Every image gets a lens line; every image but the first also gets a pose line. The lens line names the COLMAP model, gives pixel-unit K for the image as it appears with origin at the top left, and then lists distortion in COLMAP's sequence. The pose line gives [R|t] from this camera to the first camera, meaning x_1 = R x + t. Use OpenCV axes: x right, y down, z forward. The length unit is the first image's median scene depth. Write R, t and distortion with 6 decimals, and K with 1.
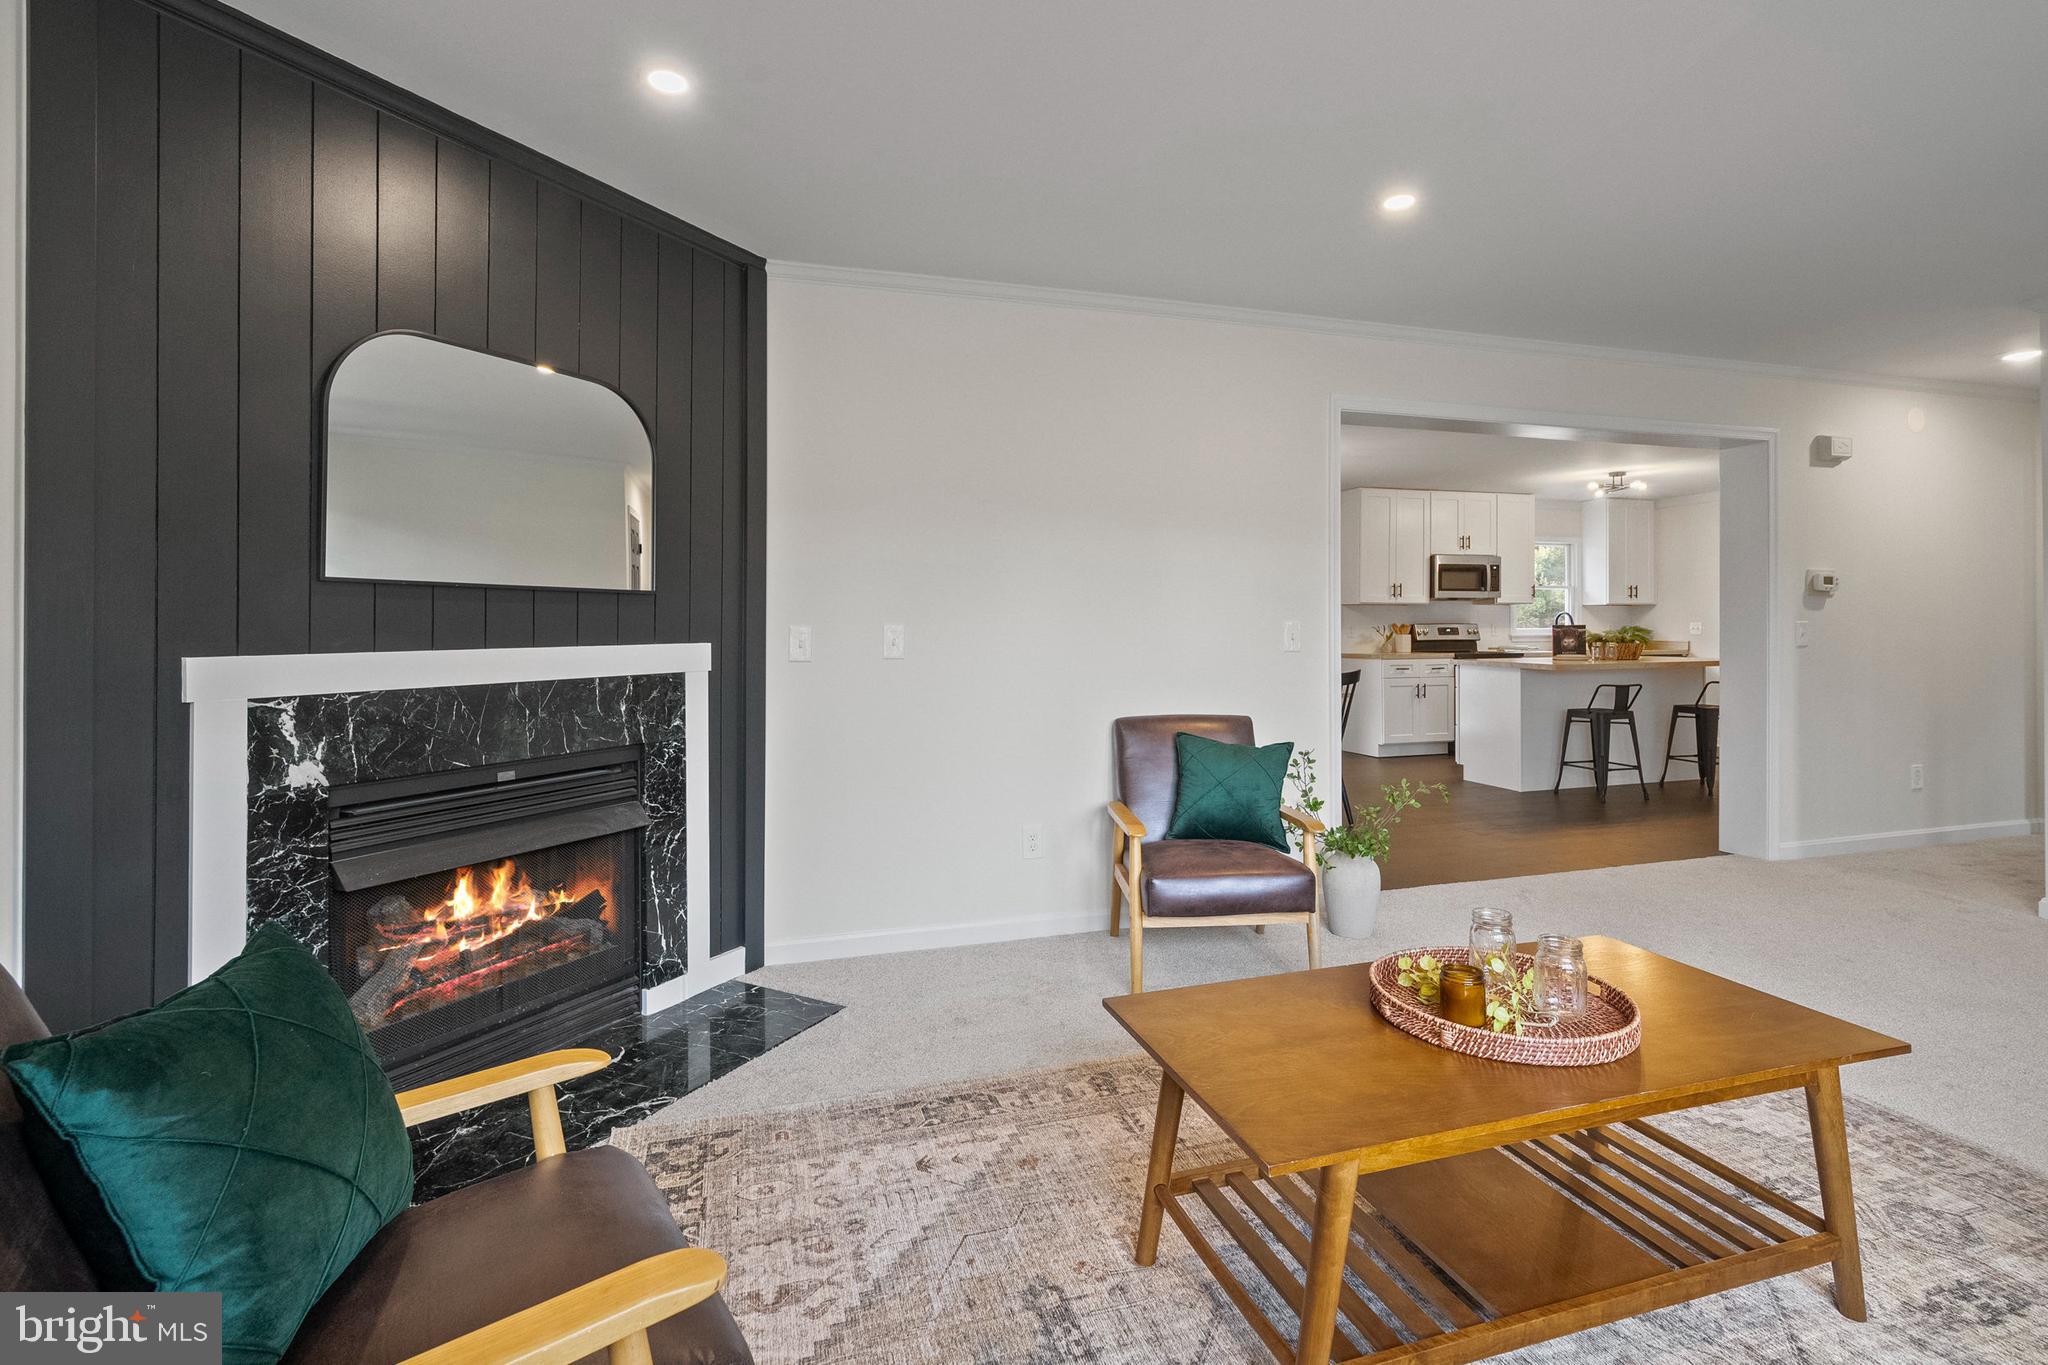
lens RADIAL K [[939.7, 0, 1042.4], [0, 939.7, 628.0], [0, 0, 1]] dist [-0.008535, 0.004155]
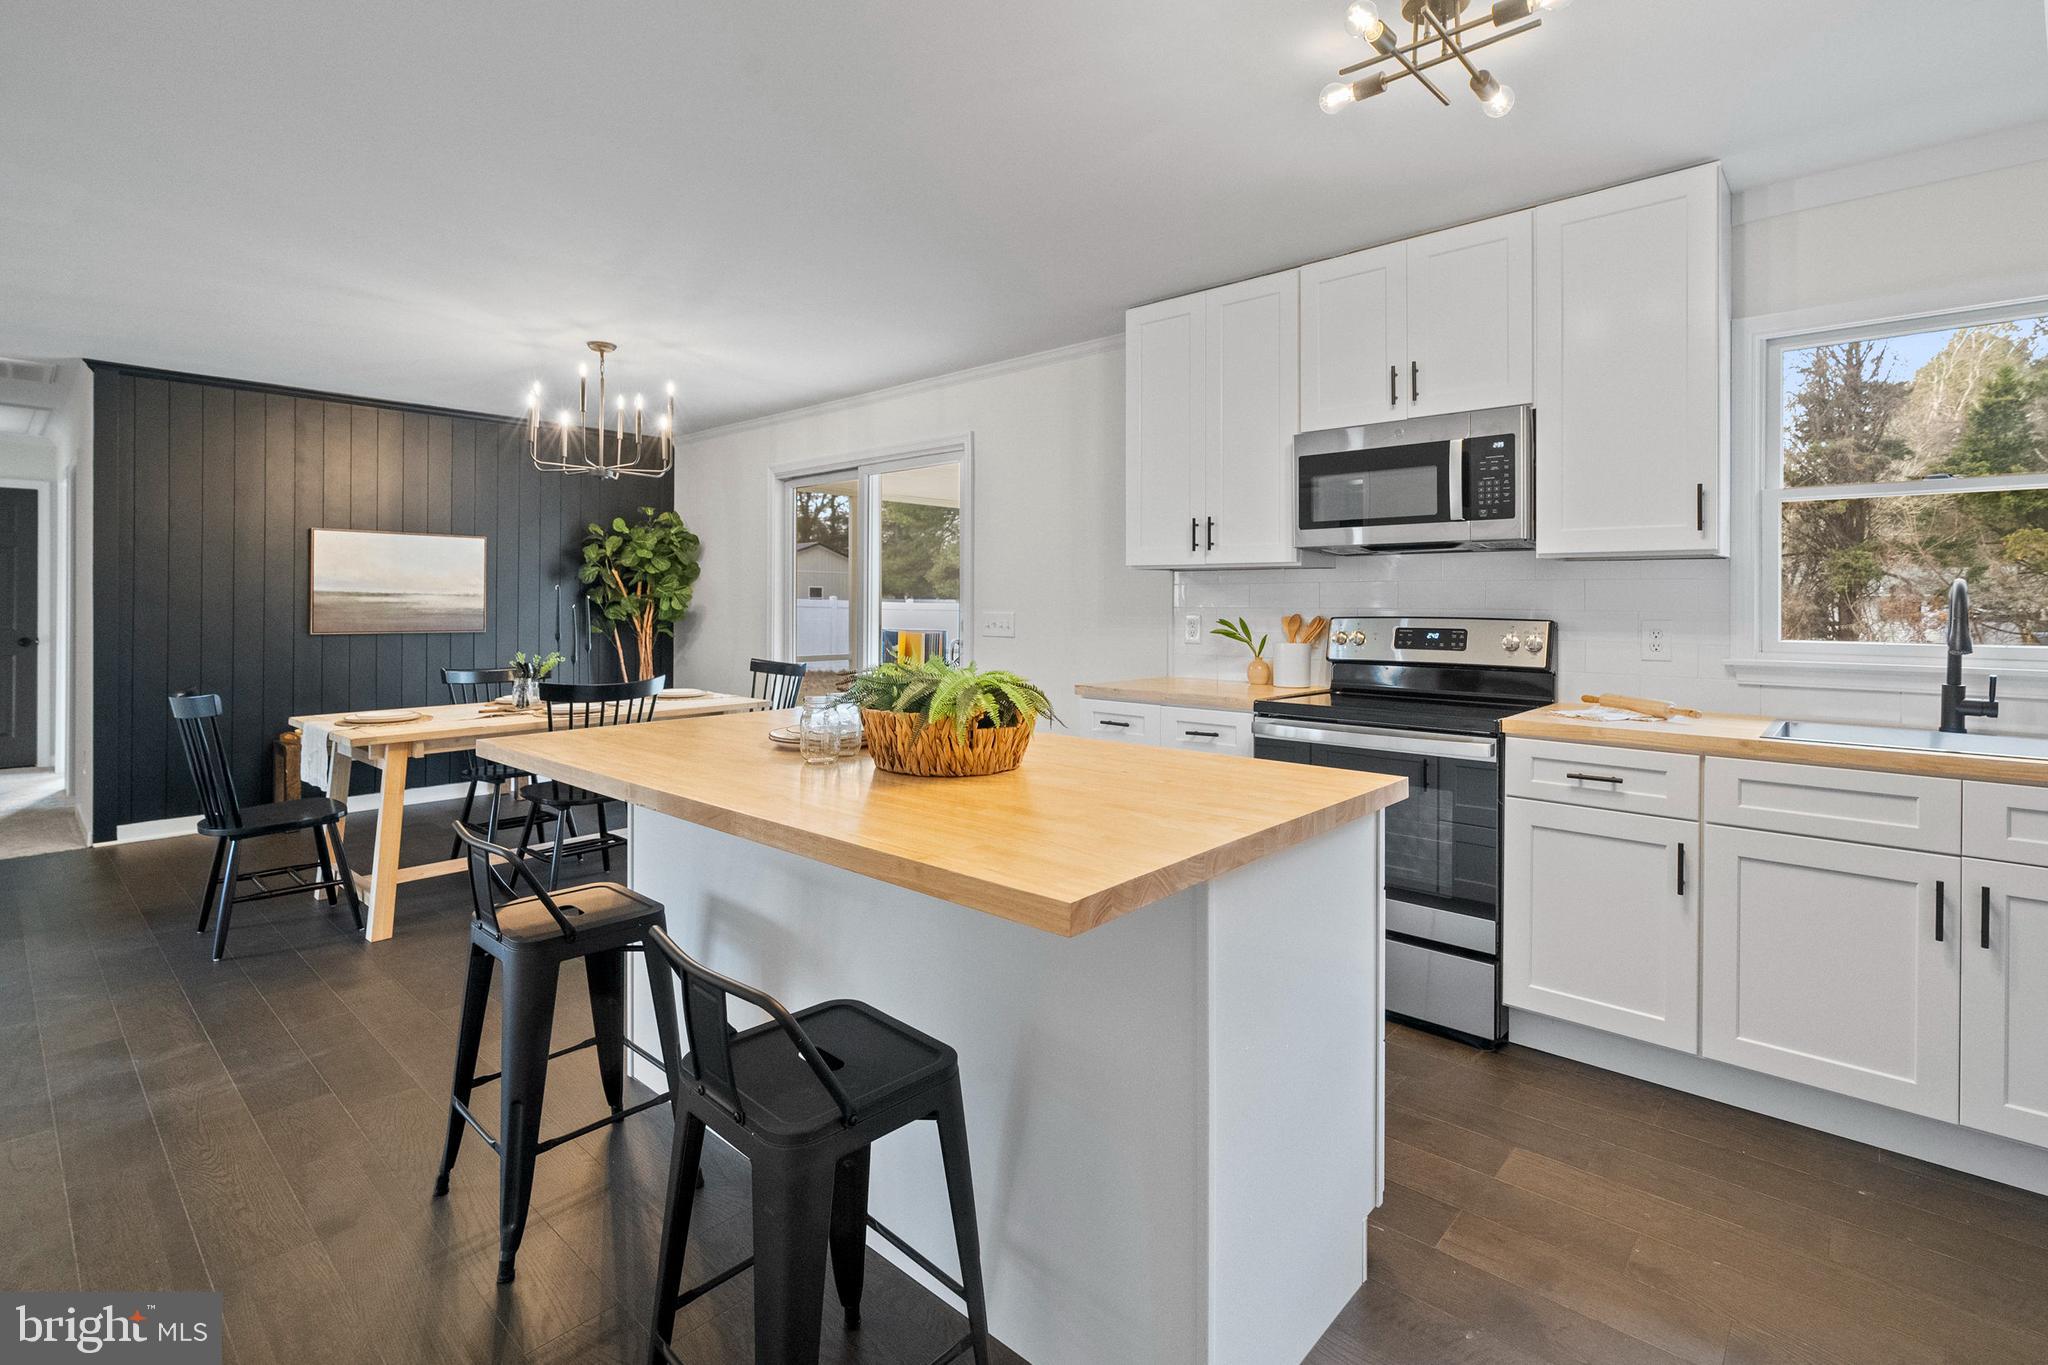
lens RADIAL K [[939.7, 0, 1018.2], [0, 939.7, 593.2], [0, 0, 1]] dist [-0.008535, 0.004155]
pose [[0.515439, 0.001086, -0.856926, 0.900818], [-0.003650, 0.999993, -0.000929, -0.018042], [0.856919, 0.003607, 0.515439, 0.938900]]
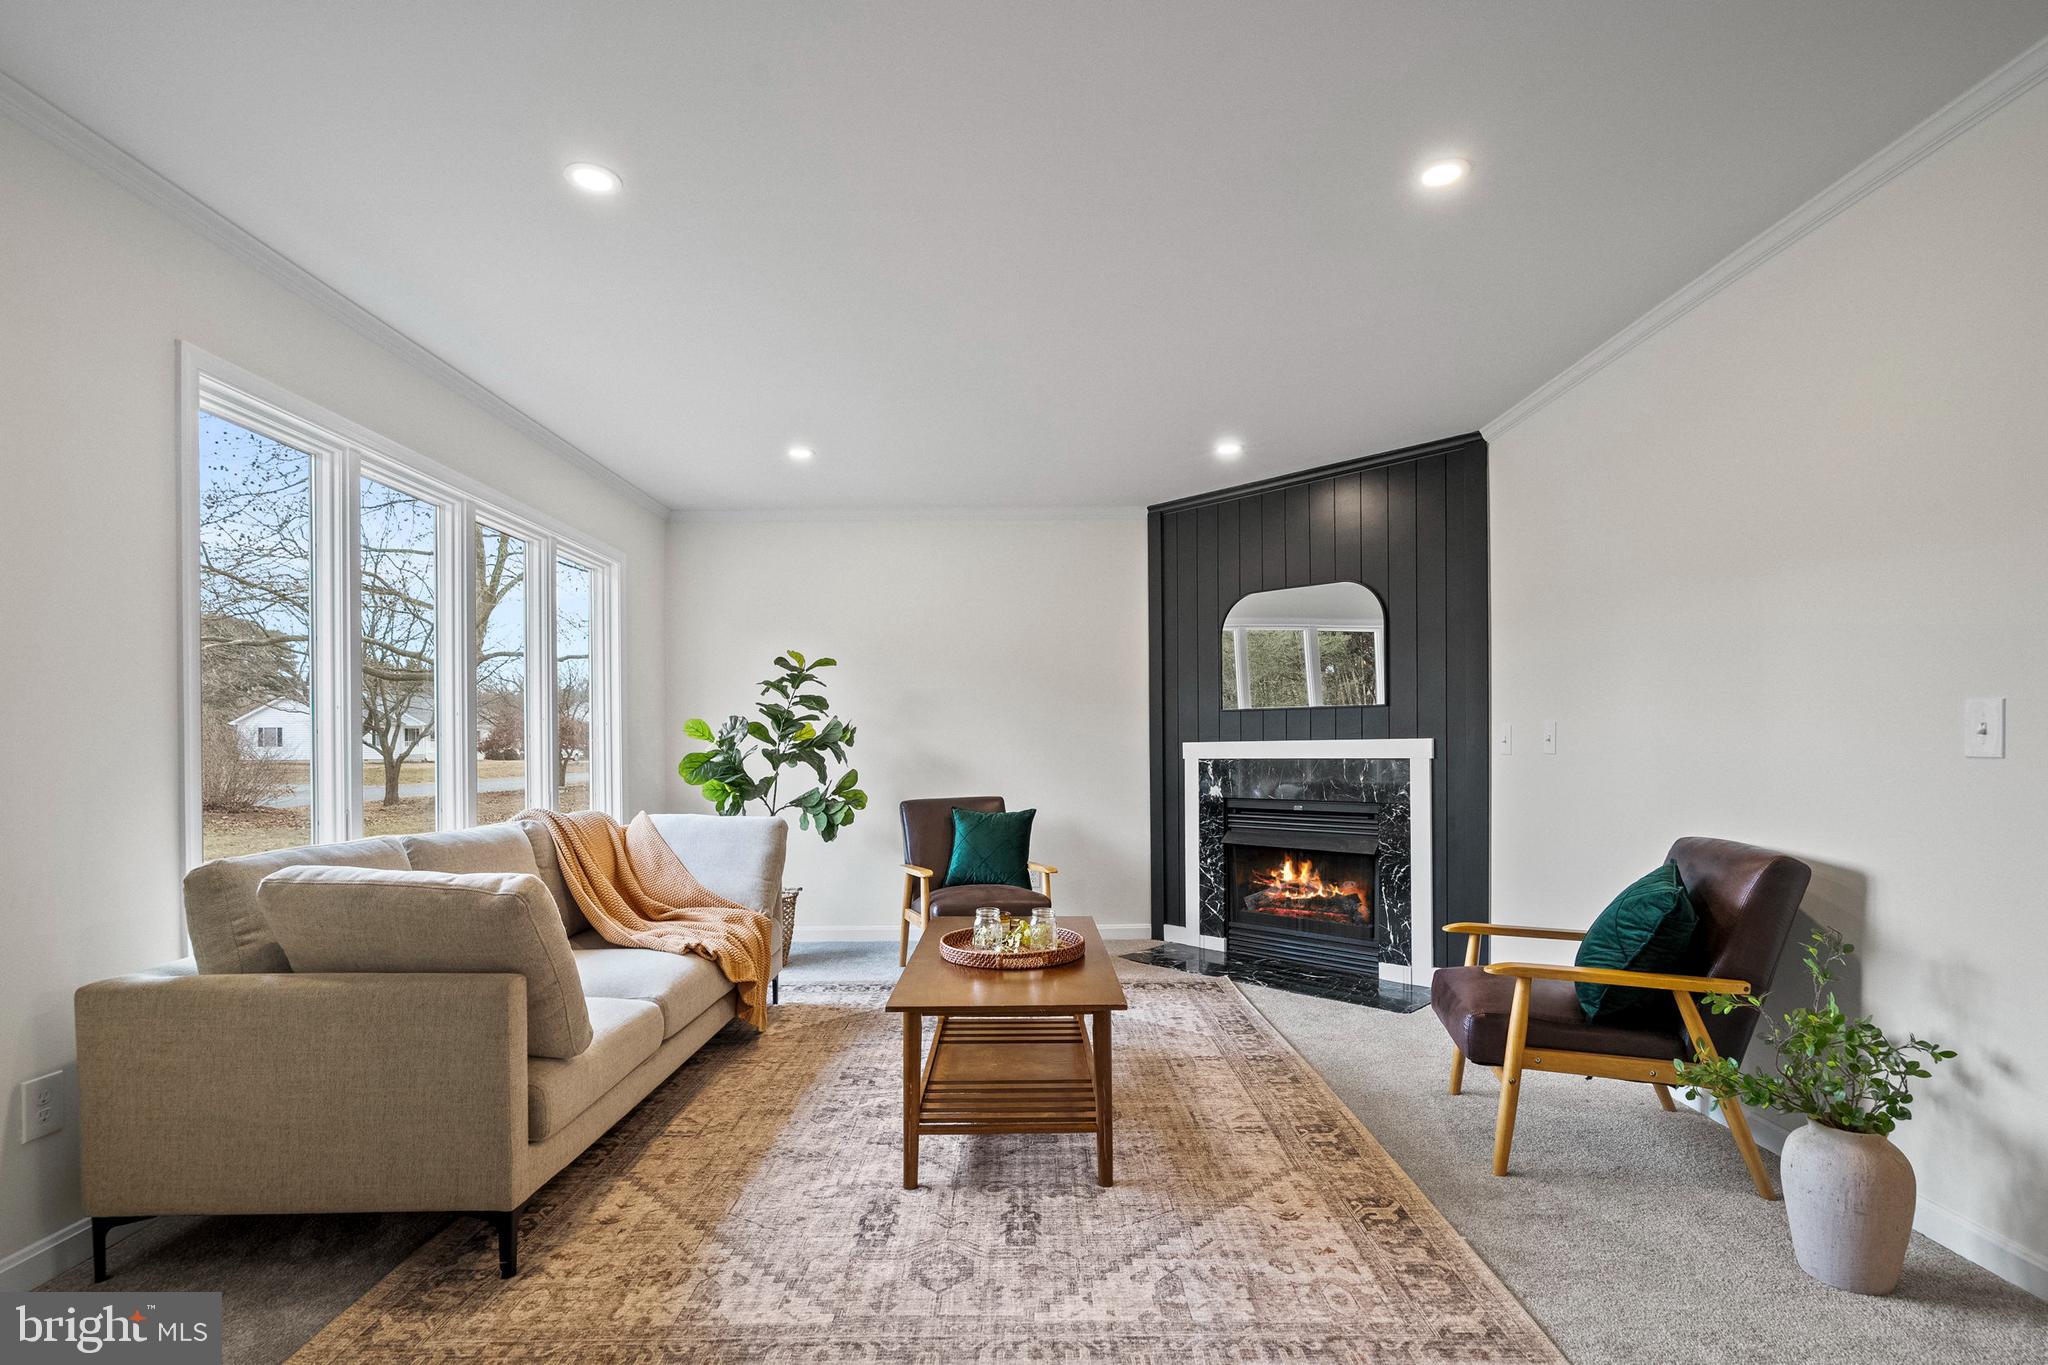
lens RADIAL K [[939.7, 0, 1049.5], [0, 939.7, 751.5], [0, 0, 1]] dist [-0.008535, 0.004155]
pose [[-0.253019, 0.010565, -0.967404, 0.498977], [0.006963, 0.999934, 0.009099, 0.008120], [0.967436, -0.004434, -0.253076, 0.355599]]
